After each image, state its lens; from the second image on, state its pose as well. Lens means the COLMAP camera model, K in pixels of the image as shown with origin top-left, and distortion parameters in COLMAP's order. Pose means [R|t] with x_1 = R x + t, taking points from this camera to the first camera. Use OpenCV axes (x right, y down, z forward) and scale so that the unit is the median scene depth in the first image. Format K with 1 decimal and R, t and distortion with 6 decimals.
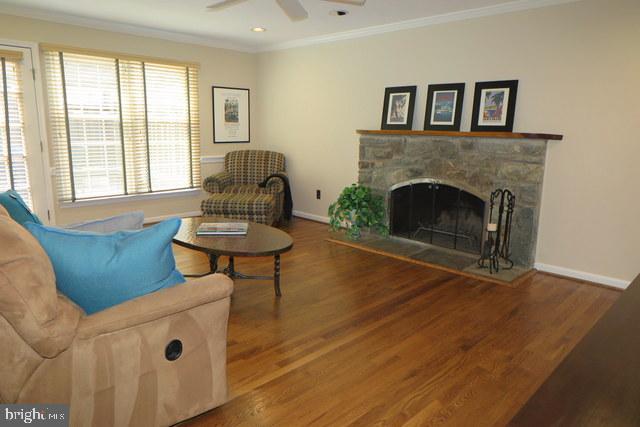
lens RADIAL K [[441.3, 0, 321.1], [0, 441.3, 213.7], [0, 0, 1]] dist [-0.005665, 0.005281]
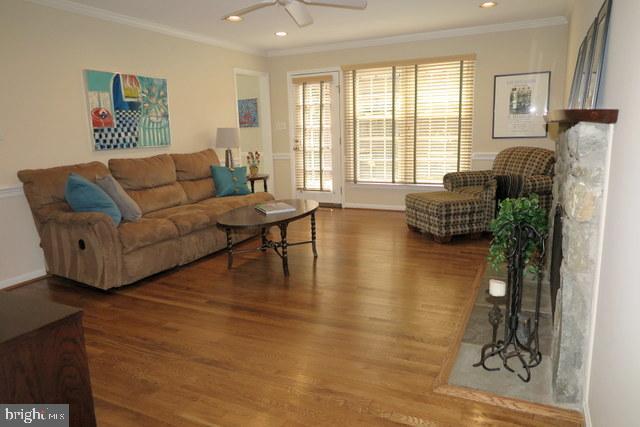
lens RADIAL K [[441.3, 0, 321.1], [0, 441.3, 213.7], [0, 0, 1]] dist [-0.005665, 0.005281]
pose [[0.313134, 0.154292, -0.937092, 0.657826], [-0.151293, 0.982218, 0.111167, -0.070431], [0.937581, 0.106966, 0.330909, 0.489742]]
